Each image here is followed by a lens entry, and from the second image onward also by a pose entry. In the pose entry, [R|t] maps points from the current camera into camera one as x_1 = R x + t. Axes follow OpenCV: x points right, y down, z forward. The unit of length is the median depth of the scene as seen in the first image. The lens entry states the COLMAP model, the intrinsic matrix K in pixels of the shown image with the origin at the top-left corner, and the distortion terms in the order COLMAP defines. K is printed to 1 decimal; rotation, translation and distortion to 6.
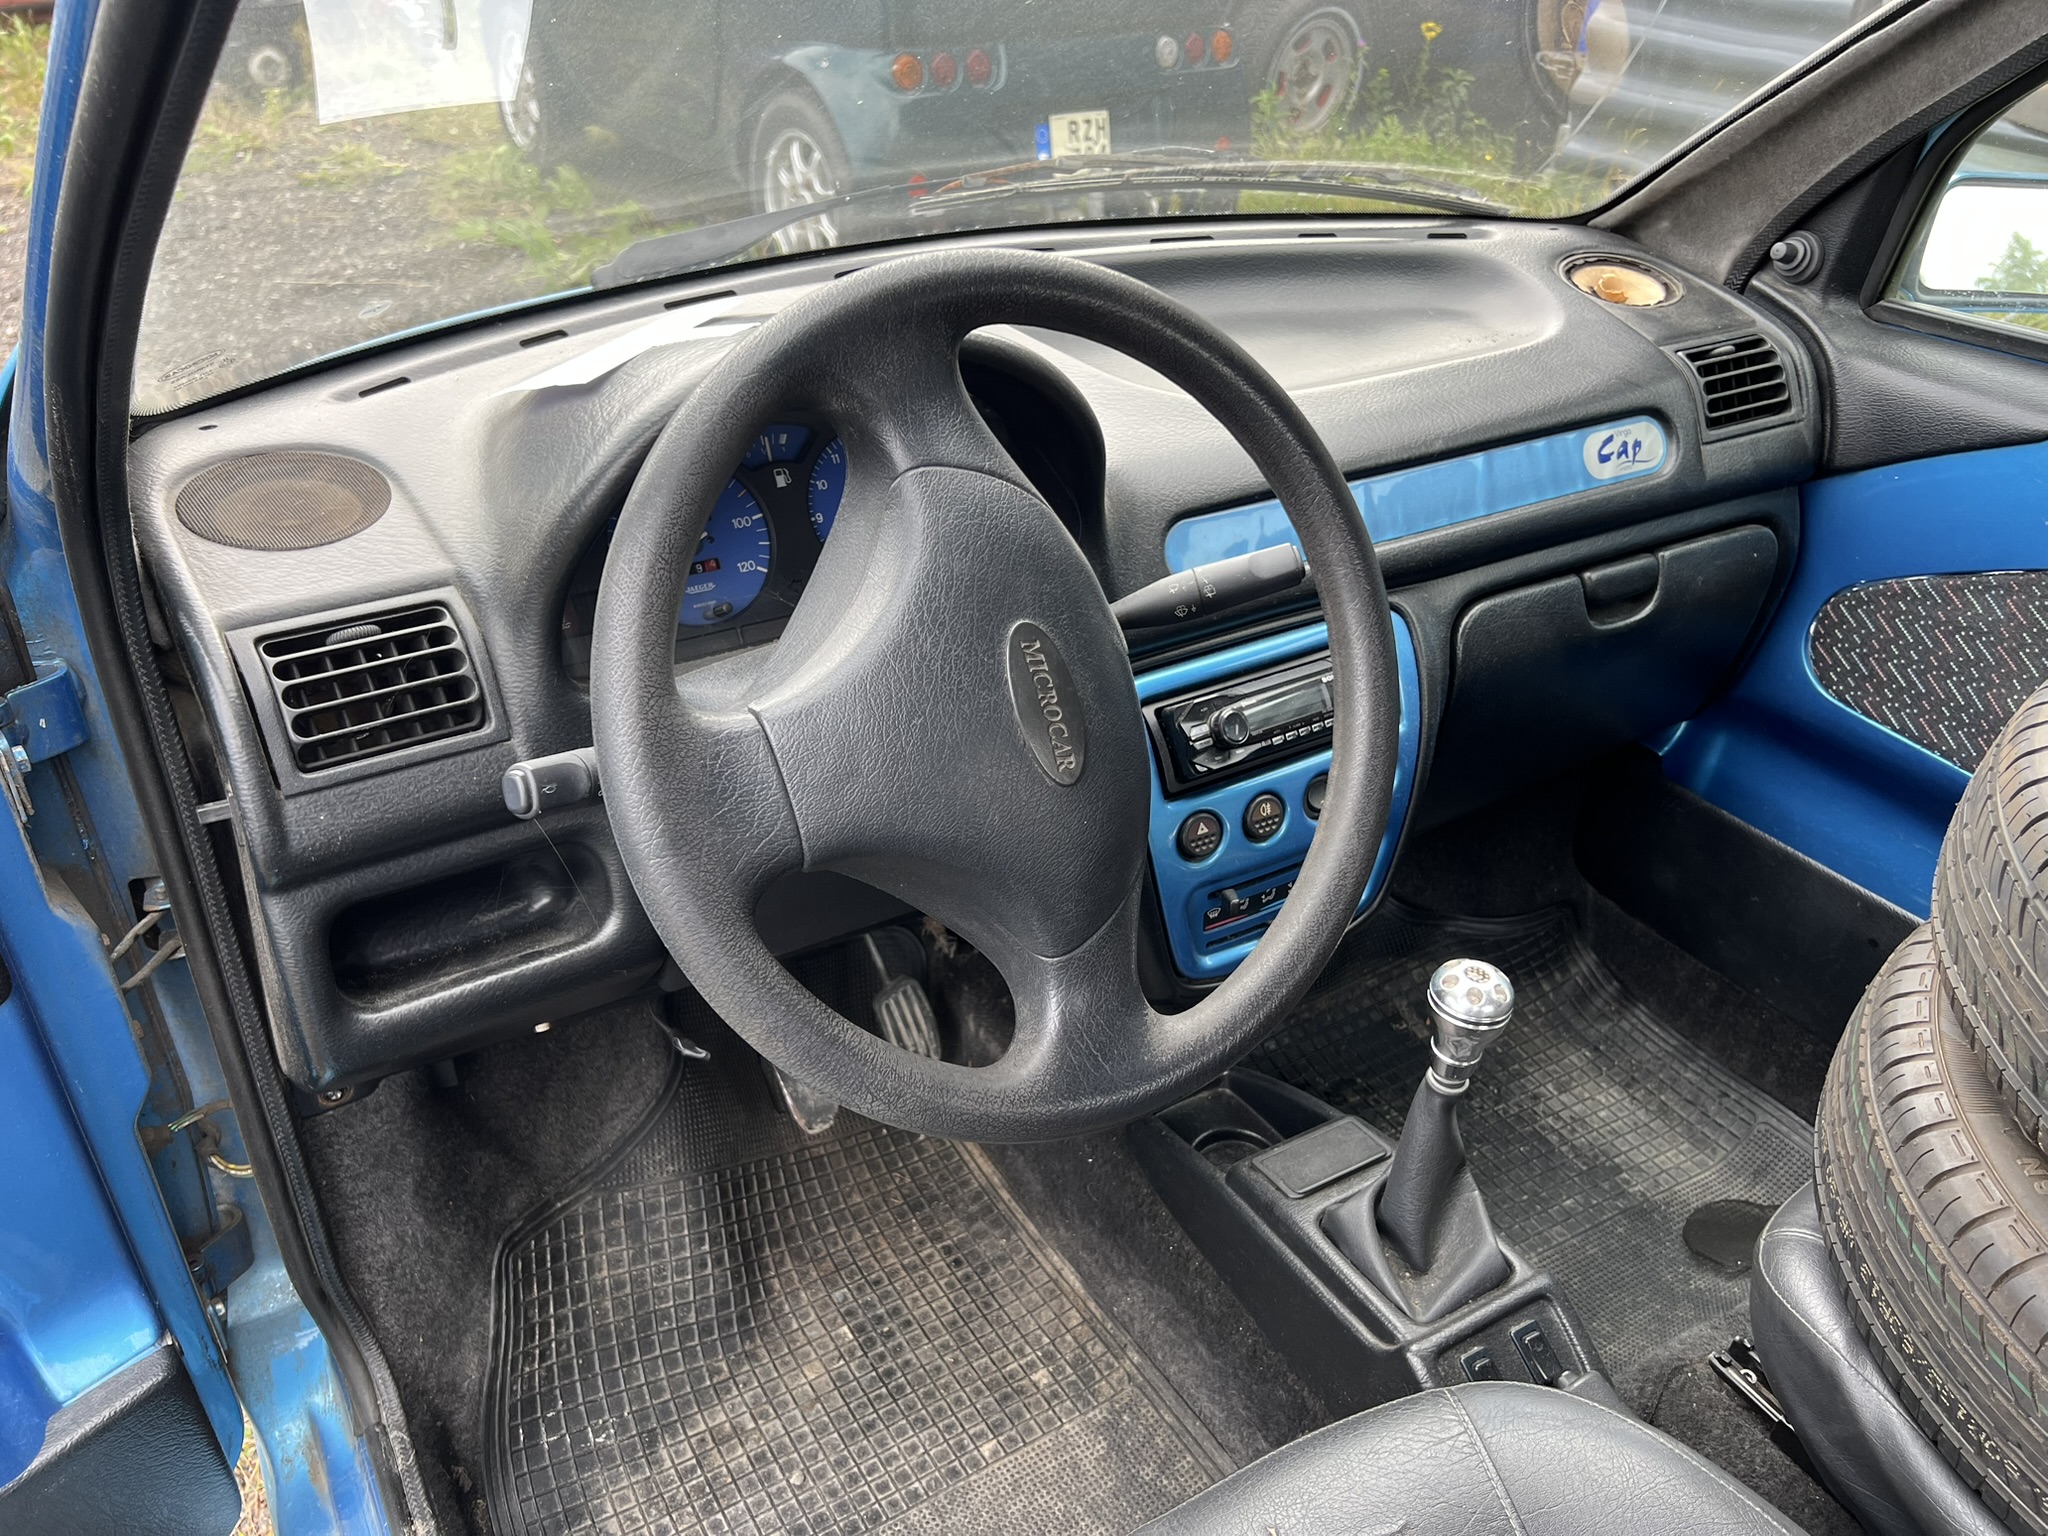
lens RADIAL K [[1534.4, 0, 949.9], [0, 1534.4, 771.4], [0, 0, 1]] dist [0.001909, -0.029276]
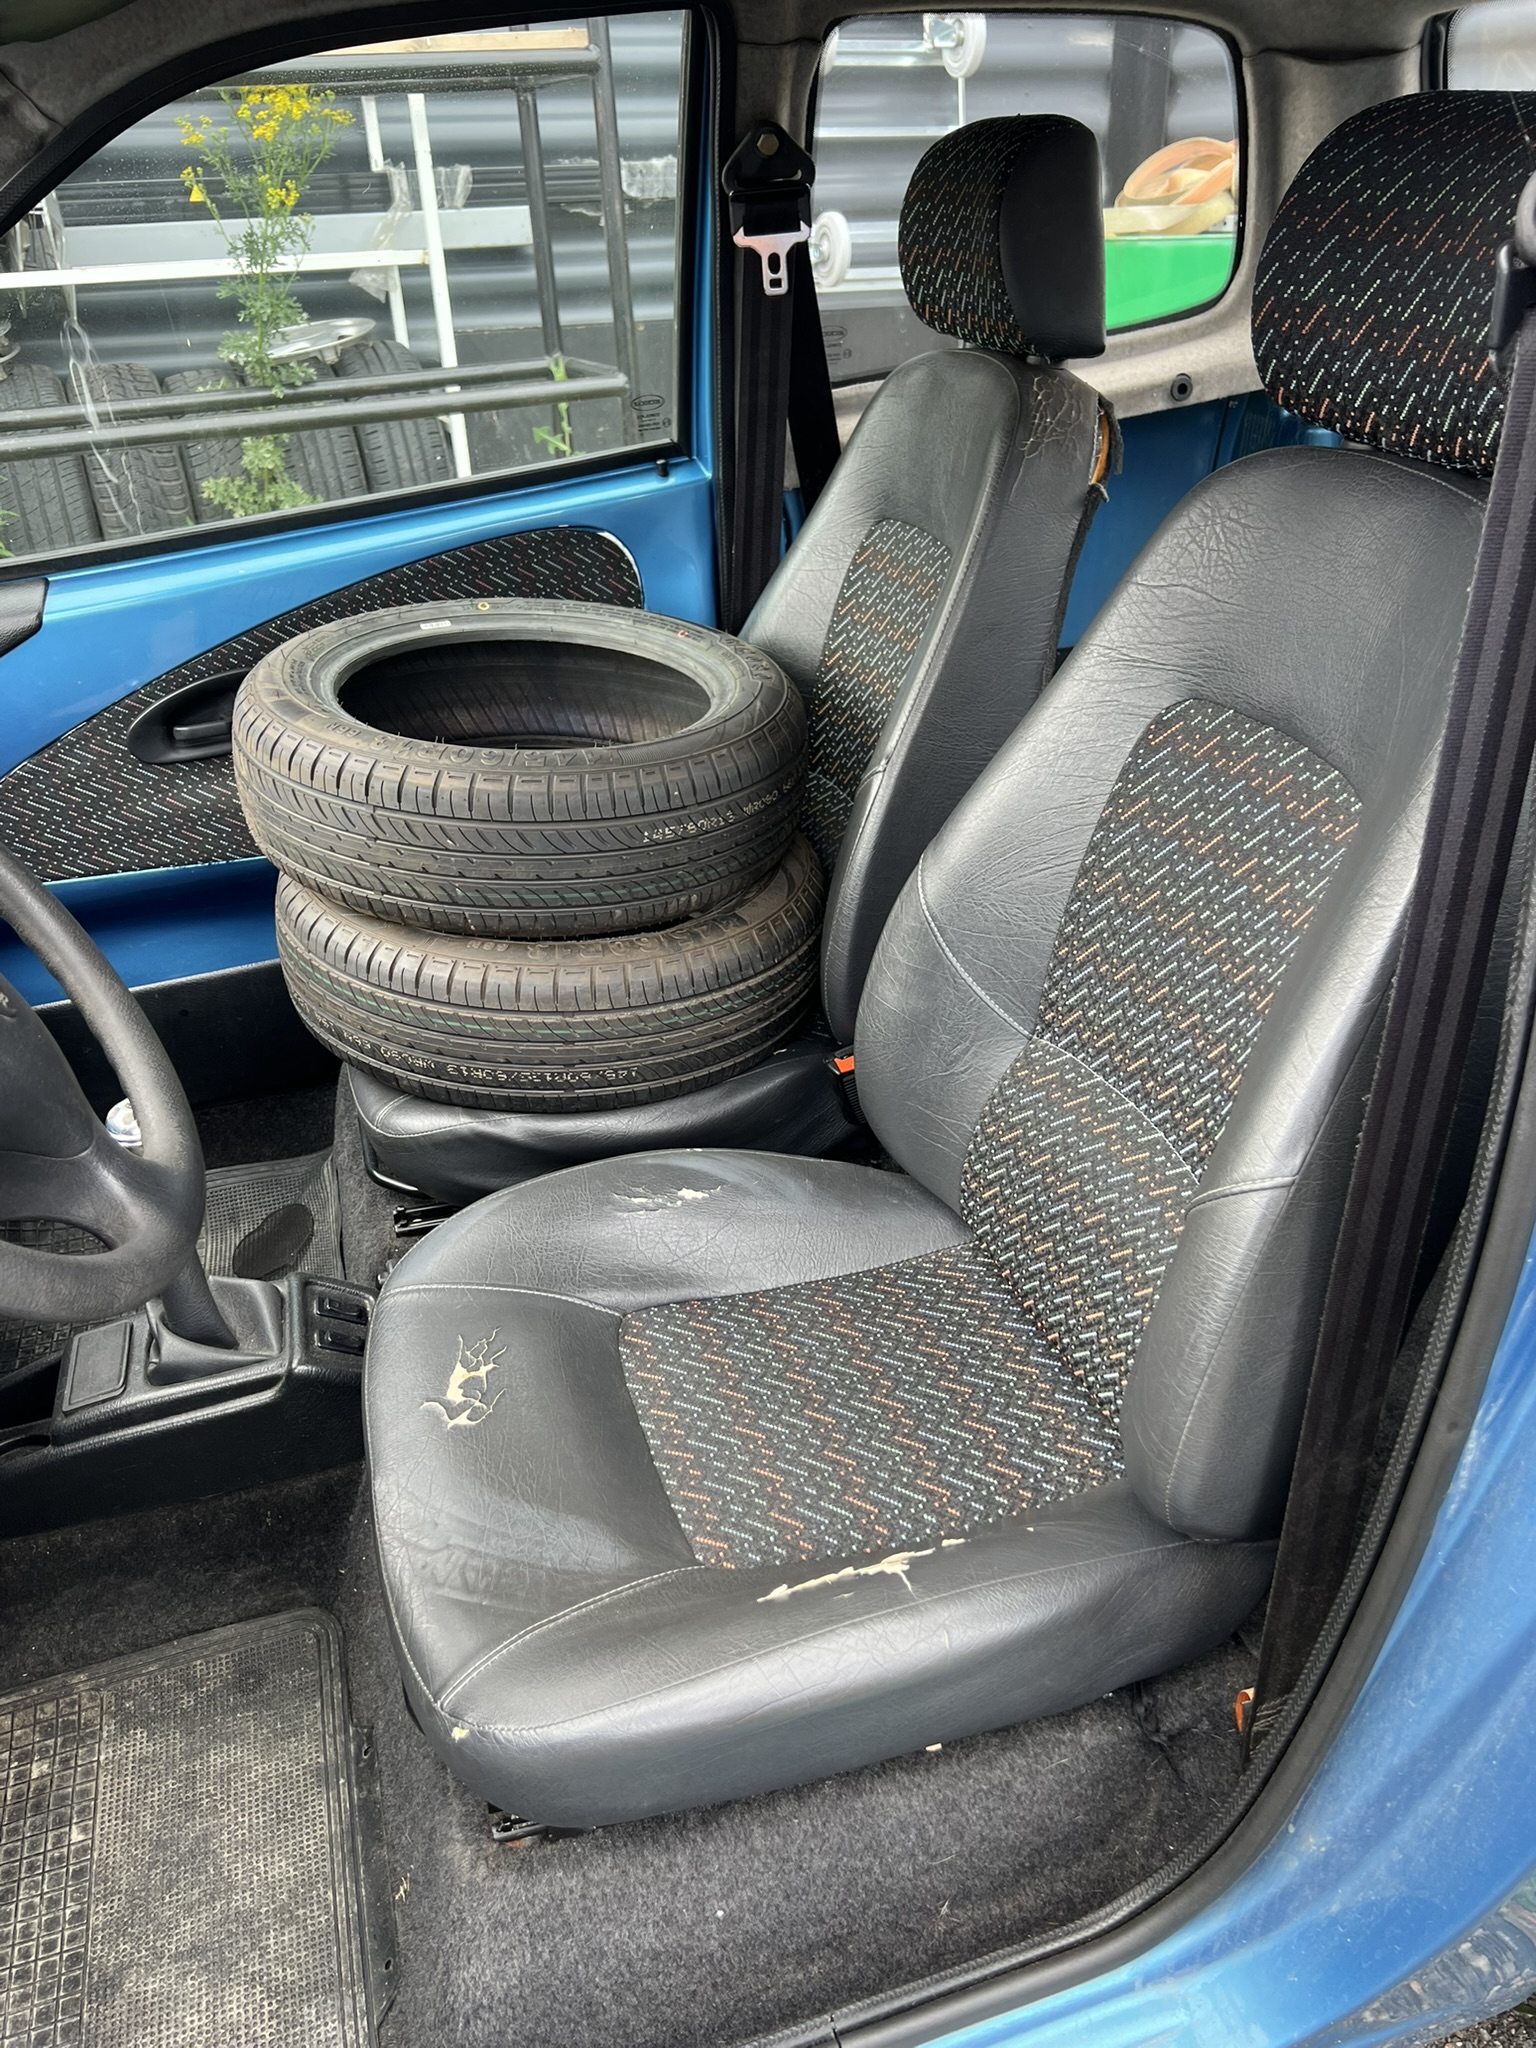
lens RADIAL K [[1566.7, 0, 760.3], [0, 1566.7, 1025.2], [0, 0, 1]] dist [0.048659, -0.070731]
pose [[0.251867, -0.517738, 0.817625, -0.420721], [0.569593, 0.762333, 0.307264, -0.015399], [-0.782385, 0.388324, 0.486906, -0.037727]]
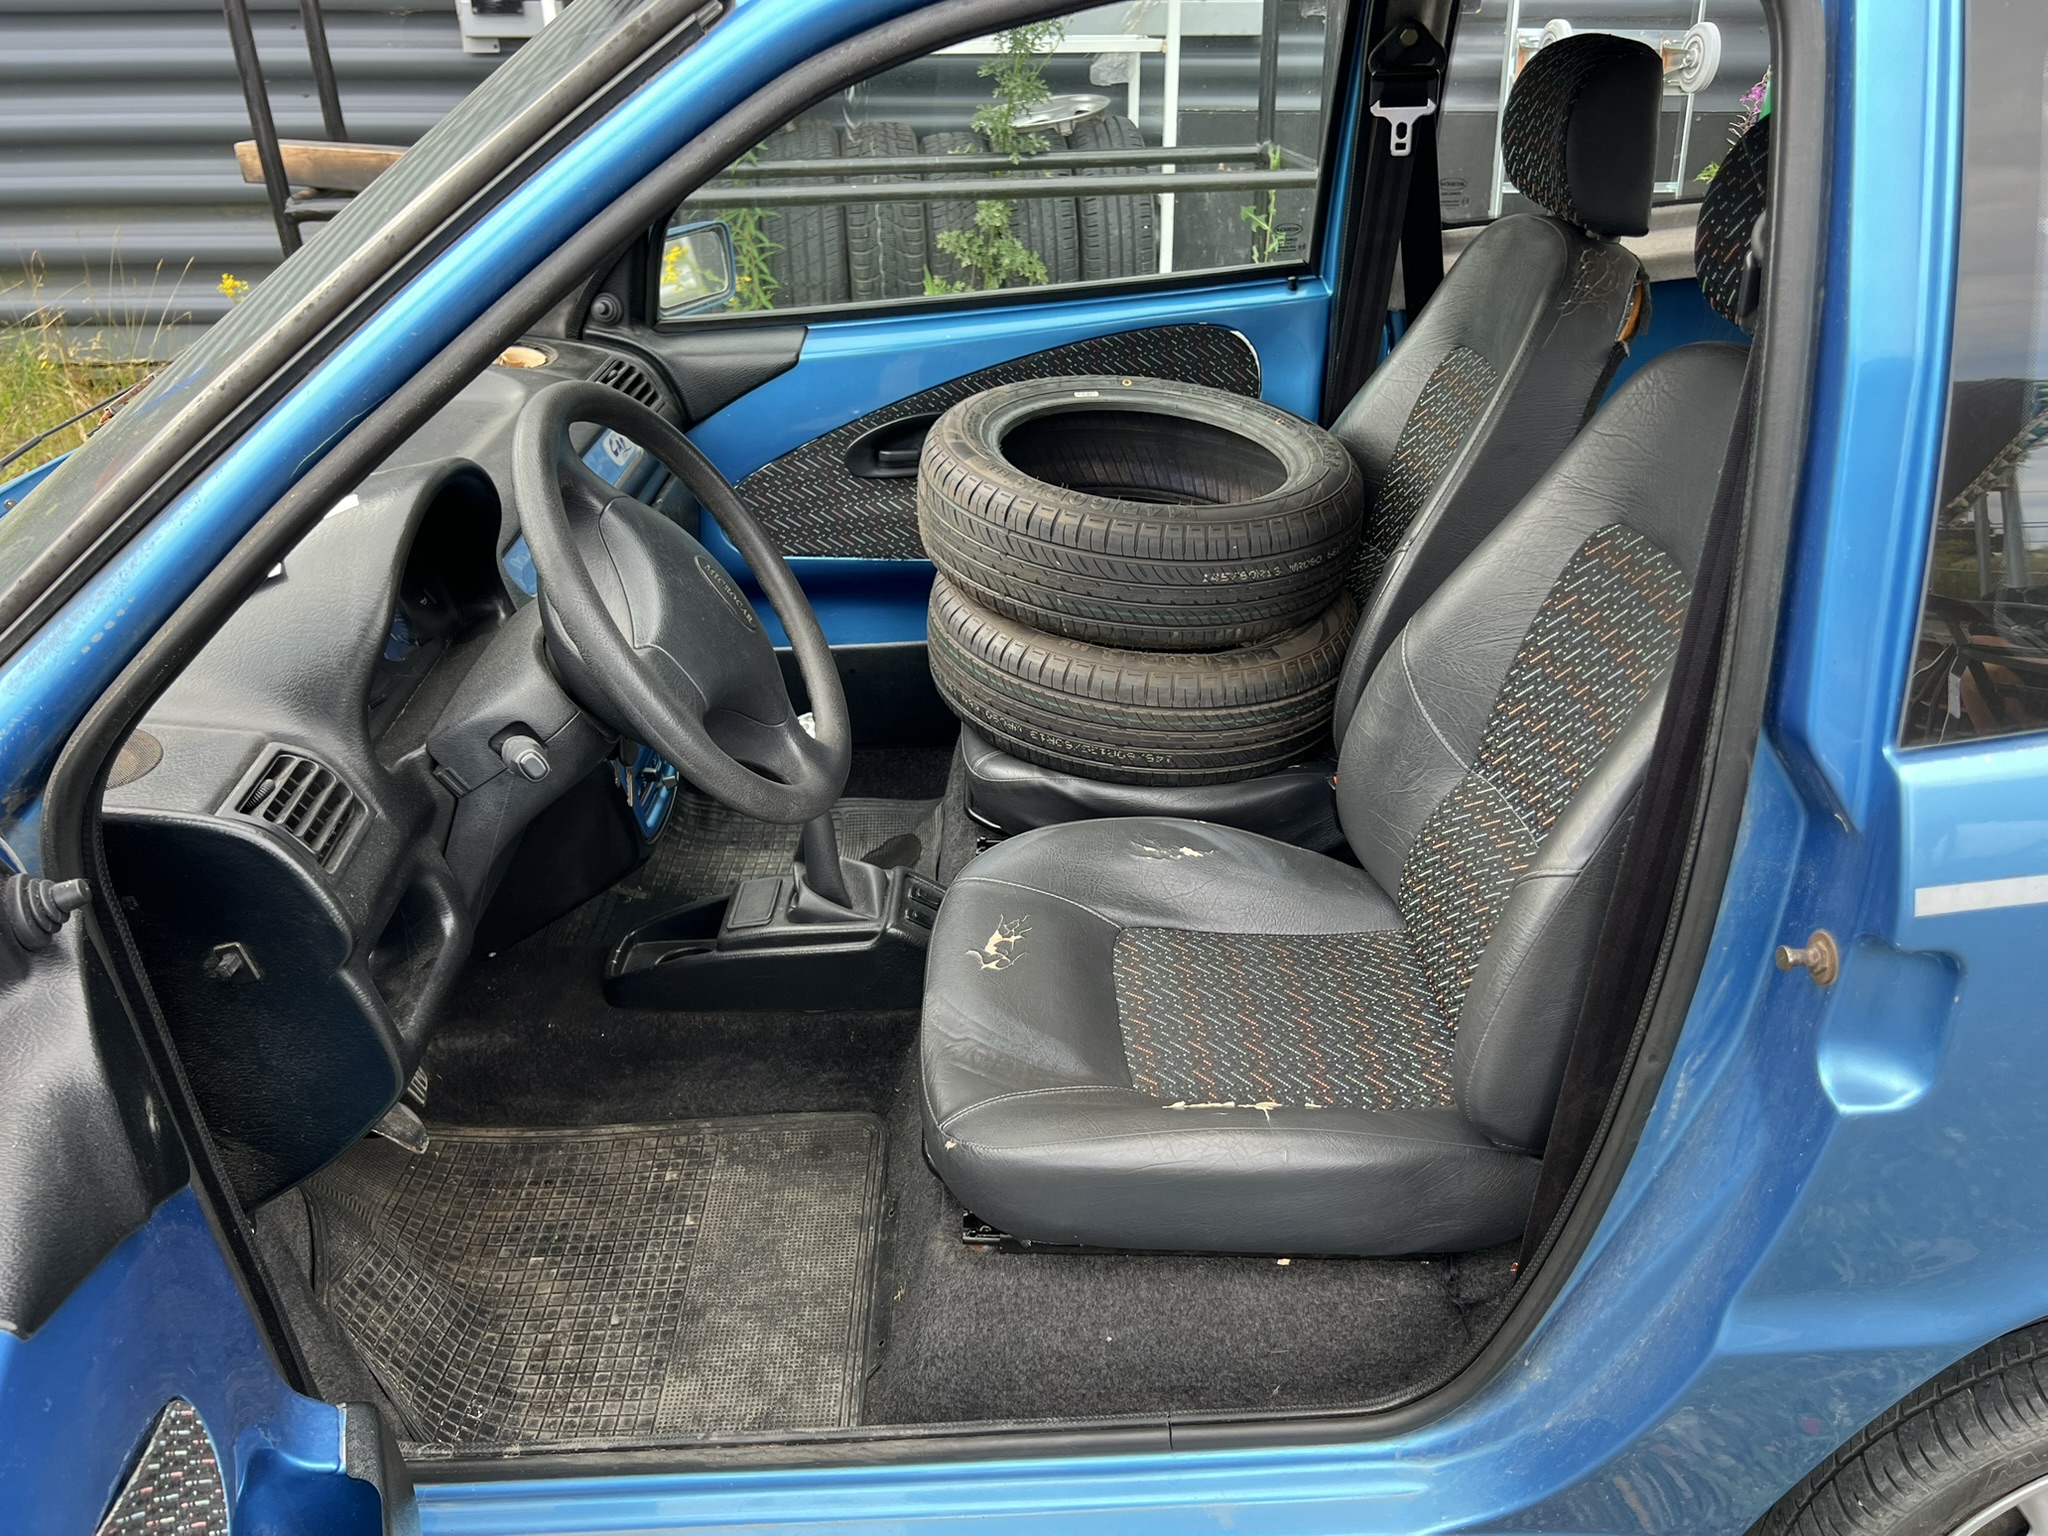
lens RADIAL K [[1566.7, 0, 1024.0], [0, 1566.7, 768.0], [0, 0, 1]] dist [0.048659, -0.070731]
pose [[0.513576, -0.450560, 0.730230, -0.673510], [0.494141, 0.851053, 0.177576, -0.011855], [-0.701473, 0.269637, 0.659721, -0.265665]]
